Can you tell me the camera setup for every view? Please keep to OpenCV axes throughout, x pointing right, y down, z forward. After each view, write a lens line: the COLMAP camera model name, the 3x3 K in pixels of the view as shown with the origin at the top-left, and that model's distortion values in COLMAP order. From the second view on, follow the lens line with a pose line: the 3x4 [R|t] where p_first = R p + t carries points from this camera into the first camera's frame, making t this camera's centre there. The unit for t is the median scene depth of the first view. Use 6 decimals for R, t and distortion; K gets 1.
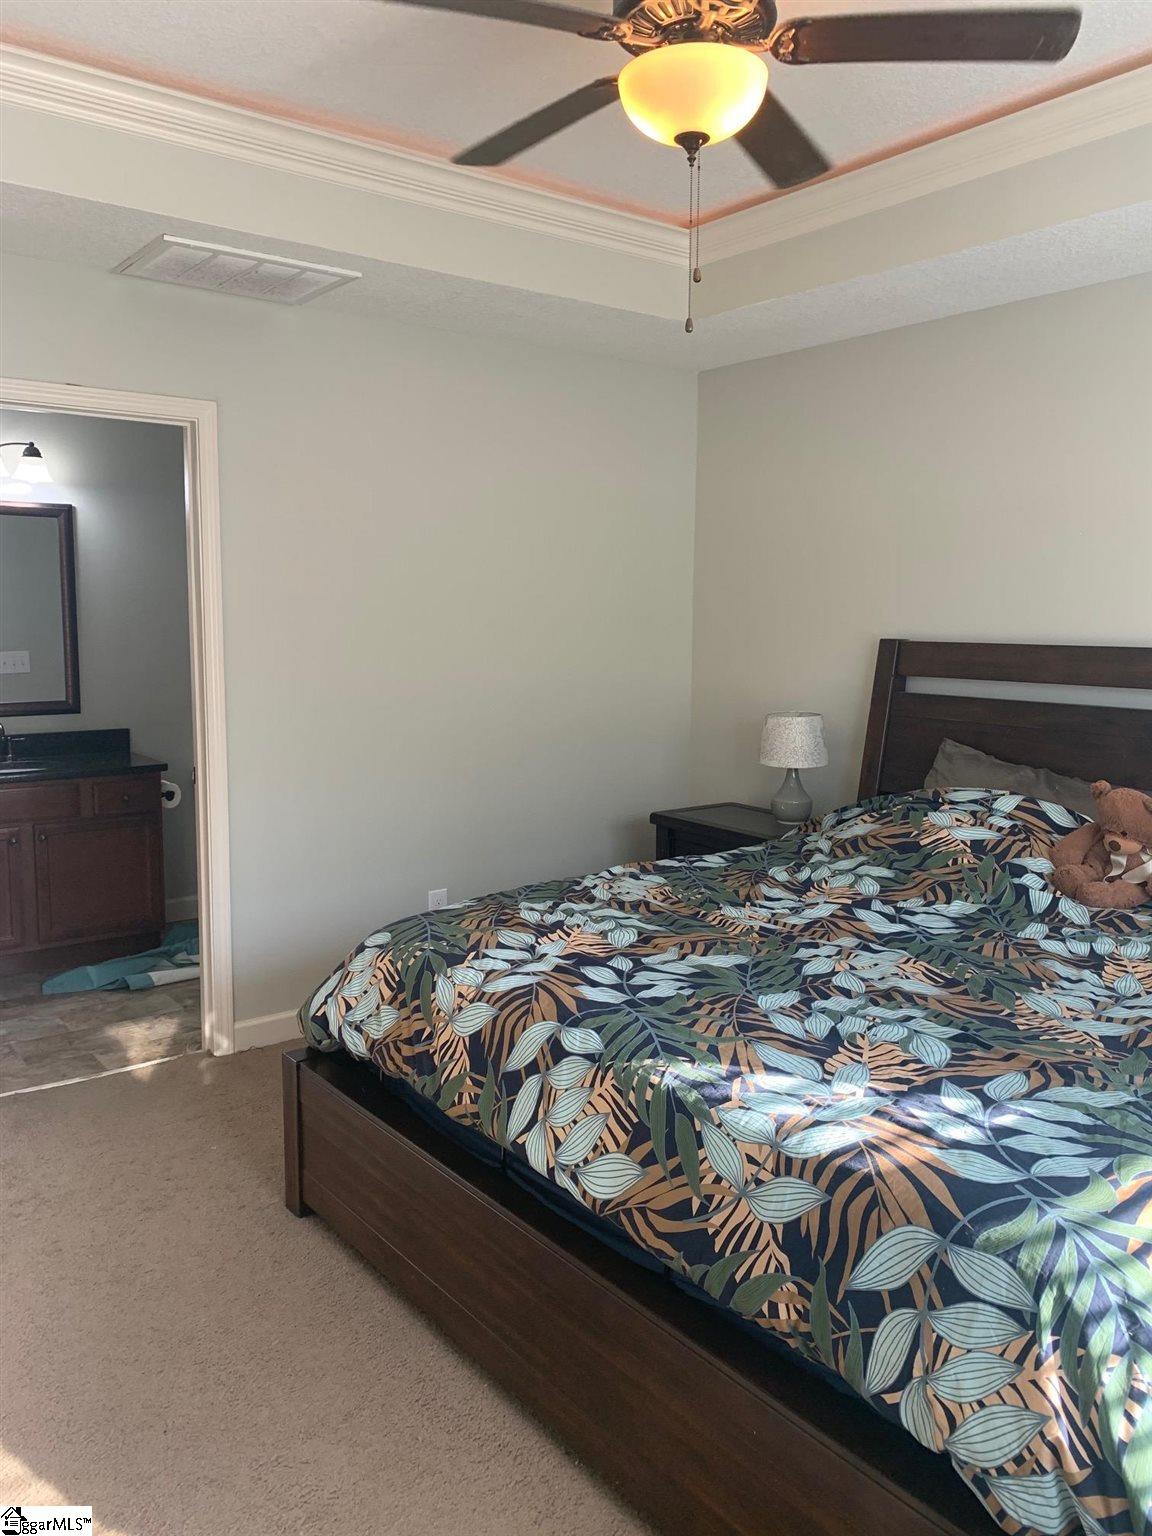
lens RADIAL K [[1171.1, 0, 575.4], [0, 1171.1, 748.7], [0, 0, 1]] dist [0.005759, 0.001270]
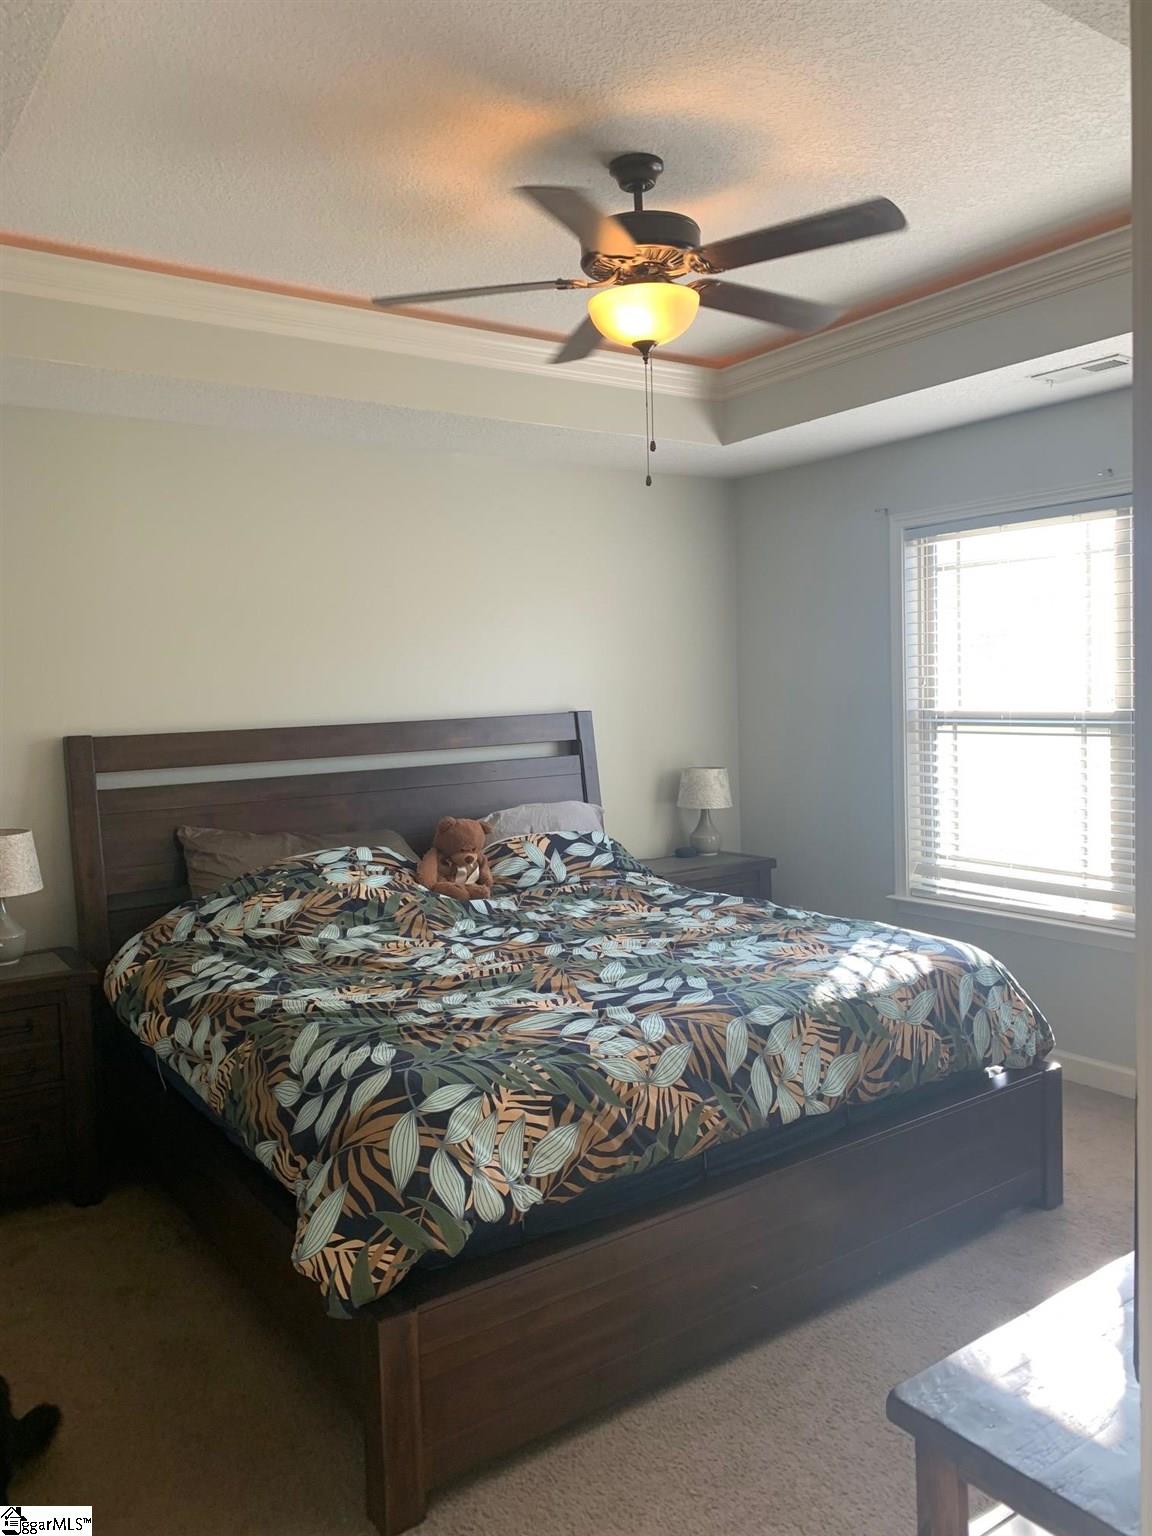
lens RADIAL K [[1171.1, 0, 575.4], [0, 1171.1, 748.7], [0, 0, 1]] dist [0.005759, 0.001270]
pose [[0.048979, -0.067187, 0.996537, -1.066942], [0.151147, 0.986743, 0.059098, -0.128970], [-0.987297, 0.147729, 0.058485, 0.893925]]
